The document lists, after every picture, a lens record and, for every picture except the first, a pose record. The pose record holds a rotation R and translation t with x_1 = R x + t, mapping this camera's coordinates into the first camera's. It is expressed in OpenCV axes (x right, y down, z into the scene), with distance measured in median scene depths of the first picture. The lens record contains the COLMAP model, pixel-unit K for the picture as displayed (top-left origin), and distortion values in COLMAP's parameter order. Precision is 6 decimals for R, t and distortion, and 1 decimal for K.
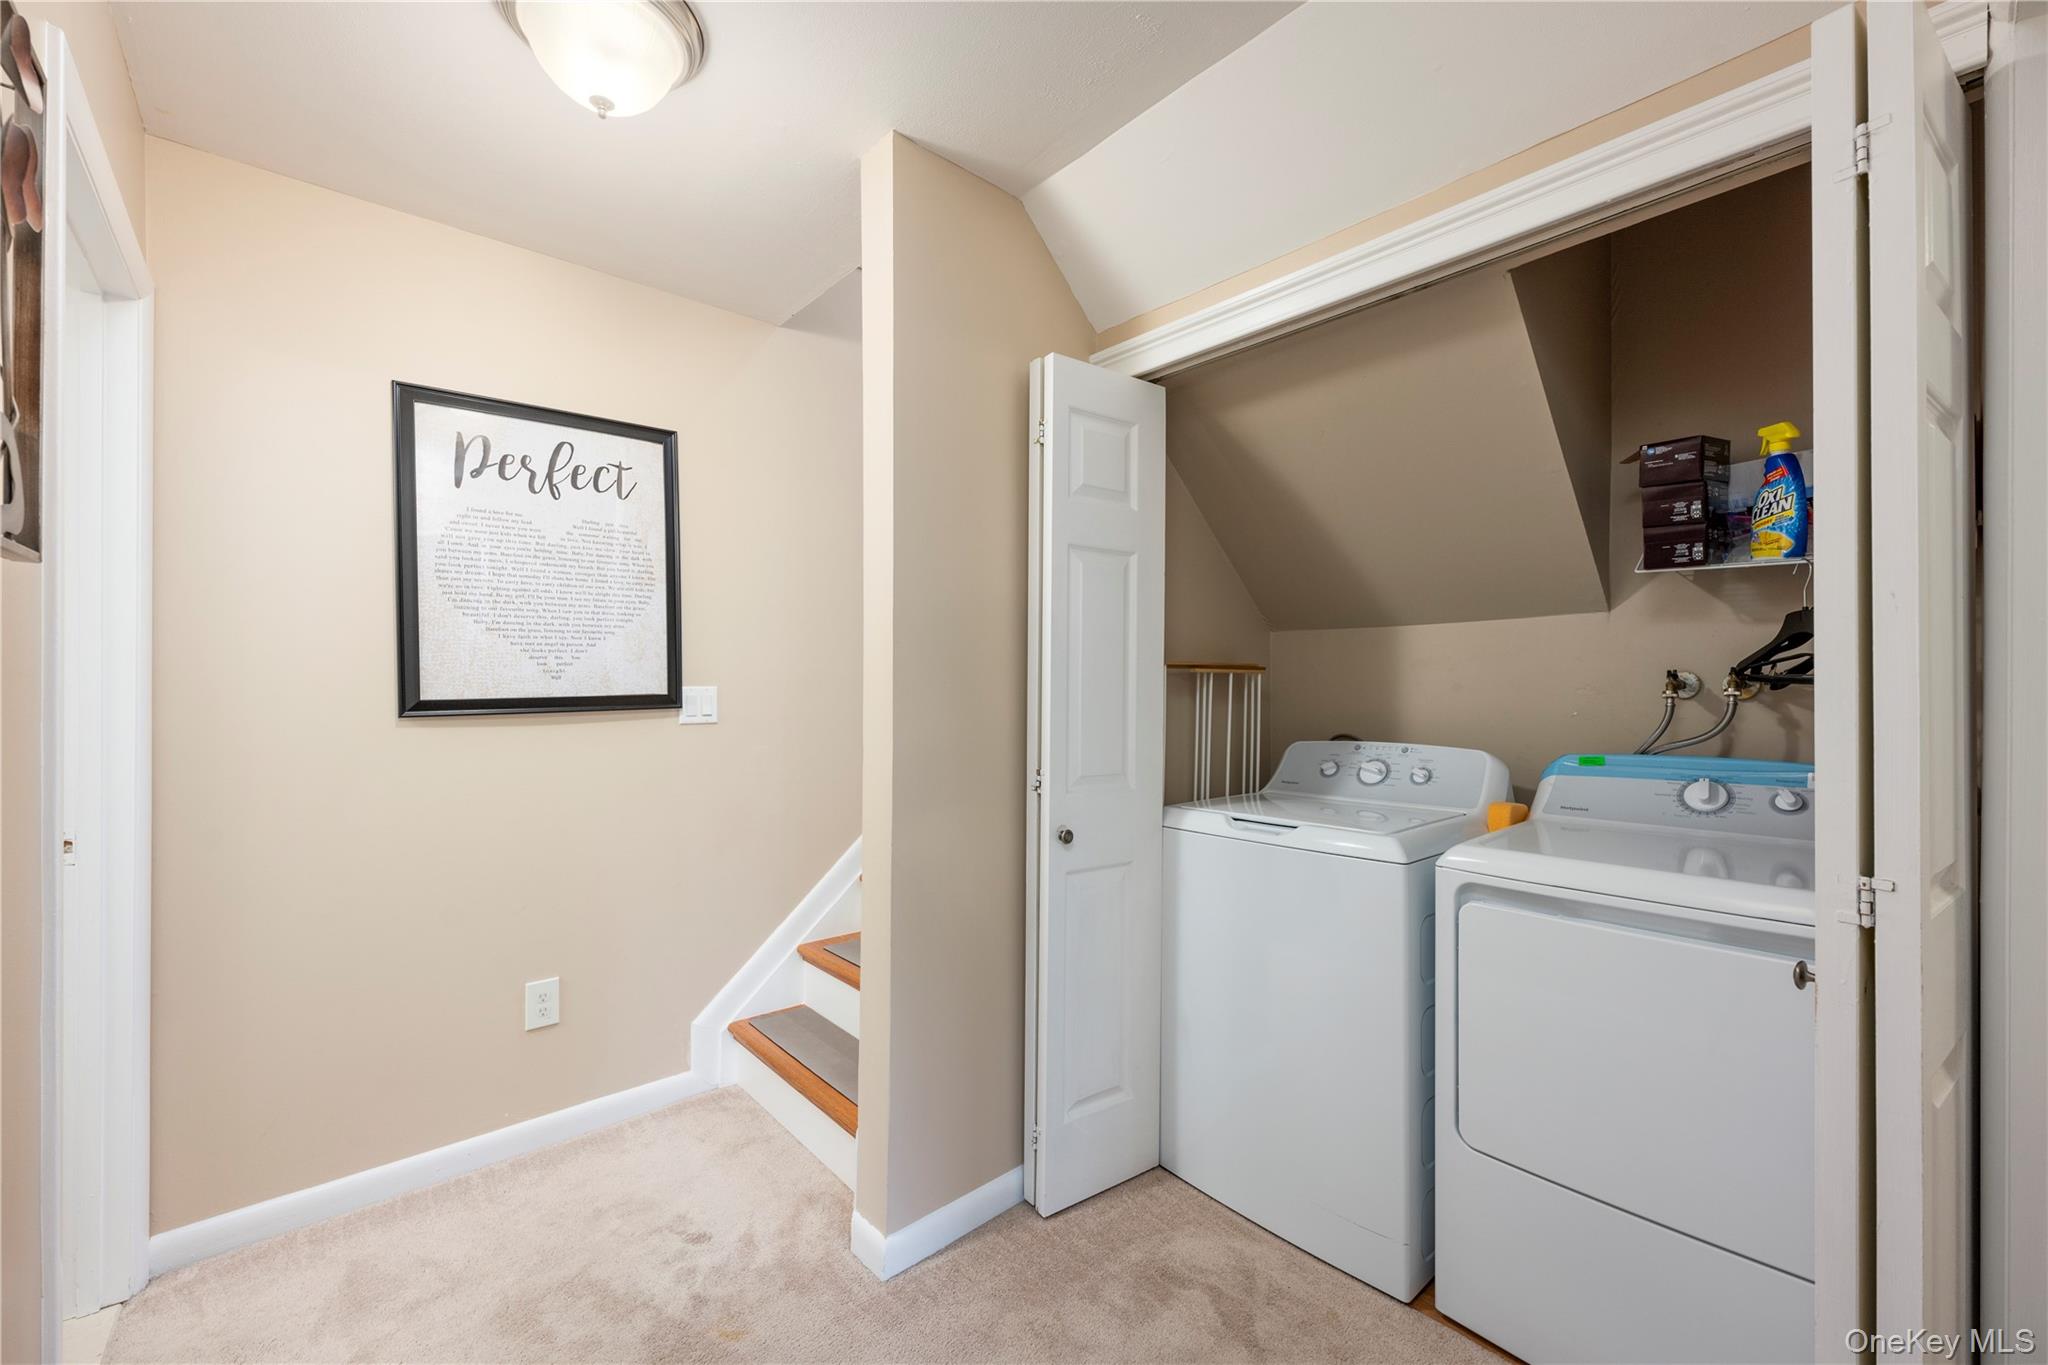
lens RADIAL K [[820.9, 0, 1022.1], [0, 820.9, 686.2], [0, 0, 1]] dist [0.003704, -0.001233]
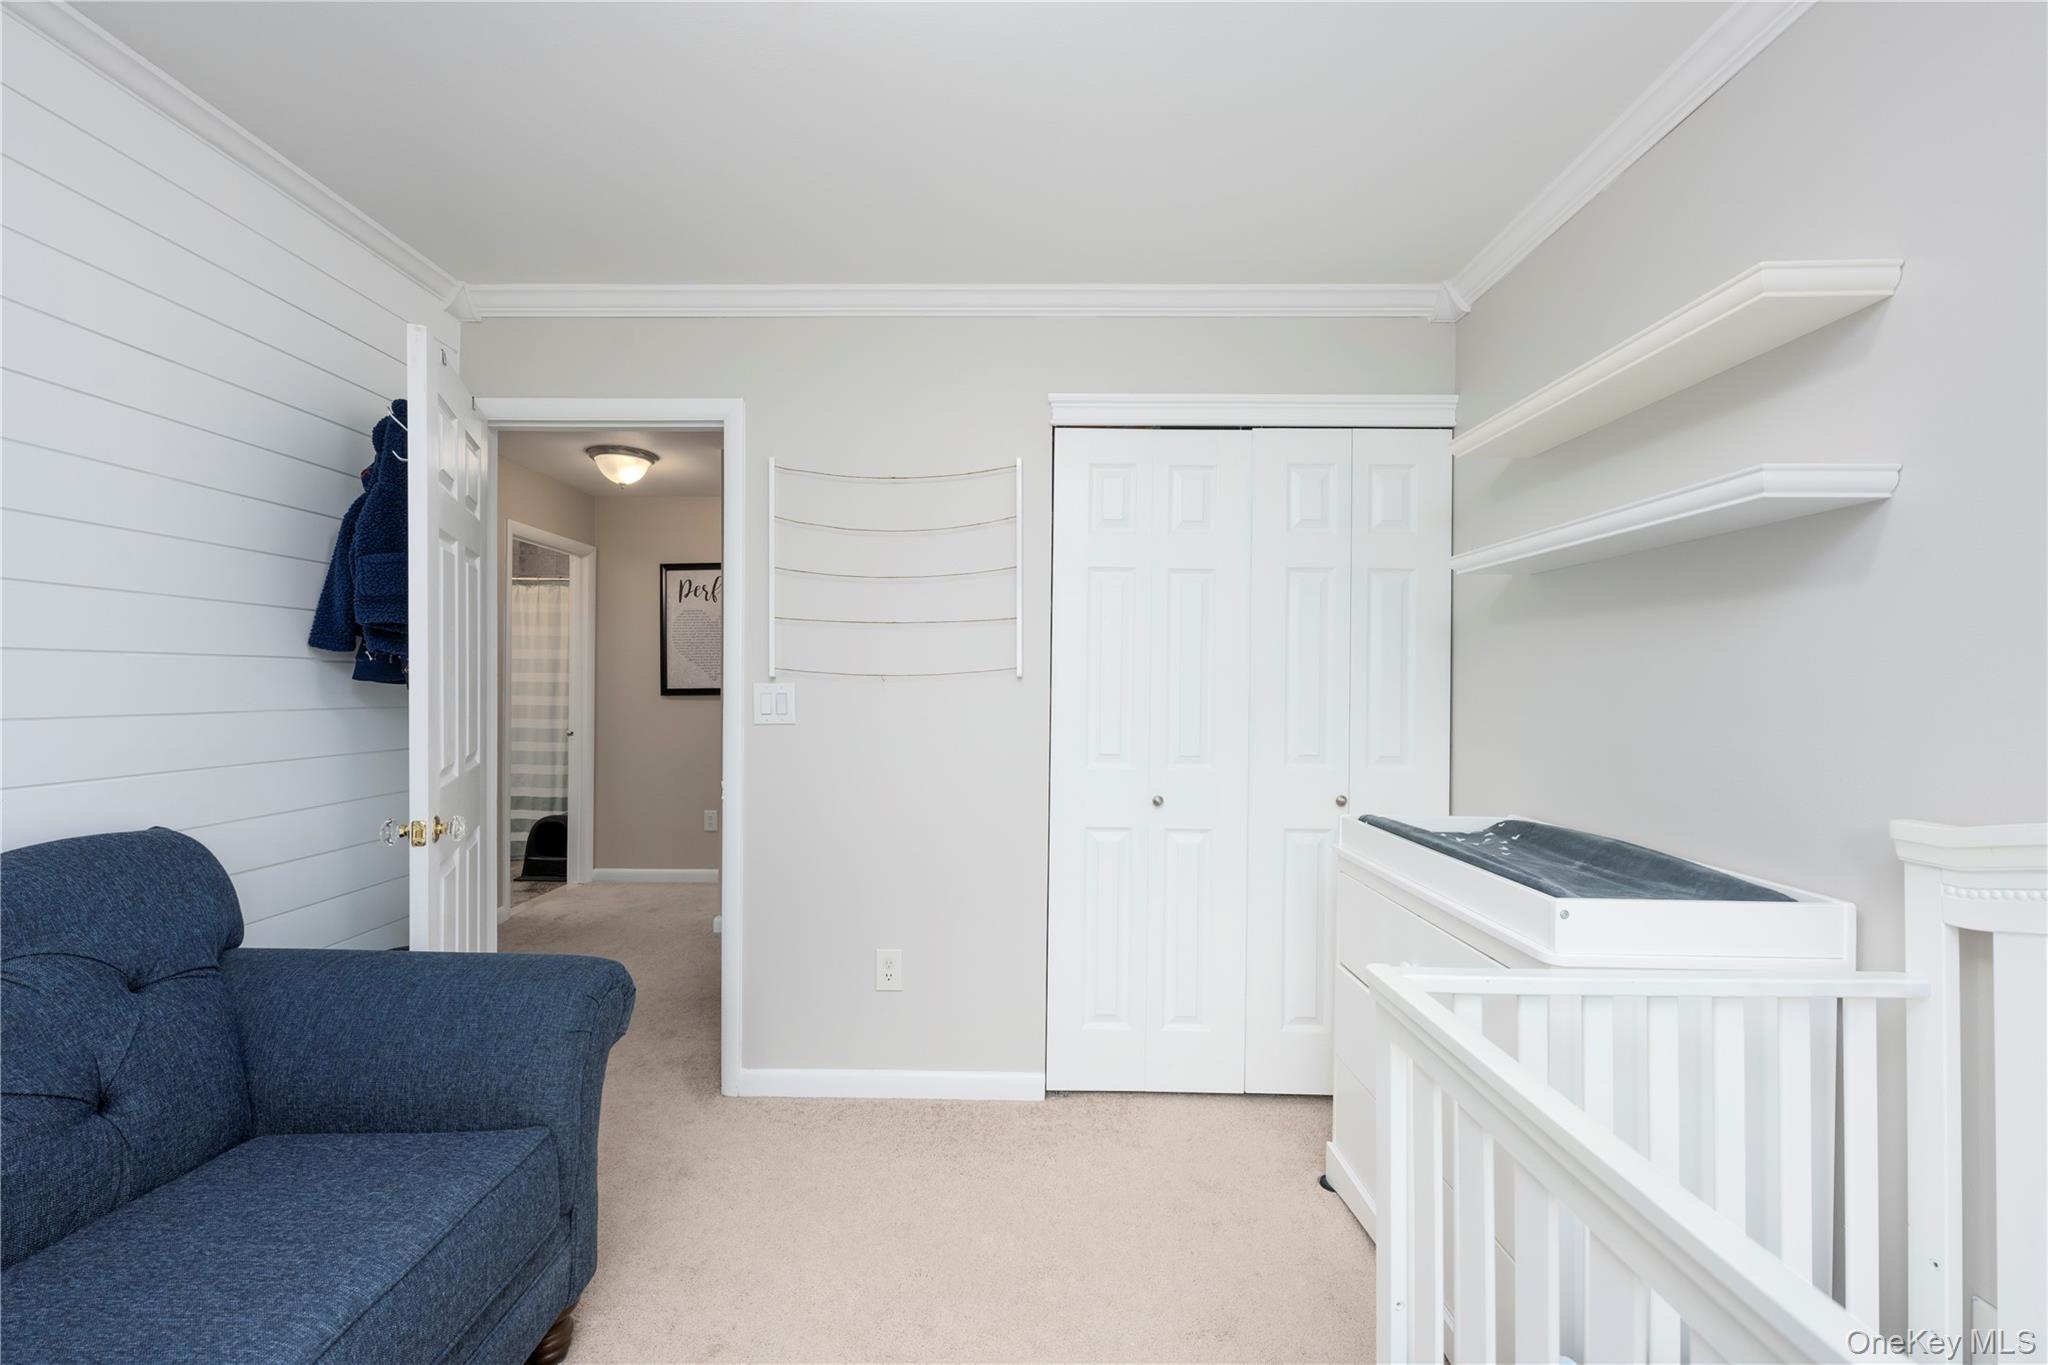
lens RADIAL K [[820.9, 0, 1012.5], [0, 820.9, 678.9], [0, 0, 1]] dist [0.003704, -0.001233]
pose [[0.752460, -0.001773, -0.658636, 1.657082], [0.002571, 0.999997, 0.000245, -0.011150], [0.658633, -0.001878, 0.752462, -0.189864]]
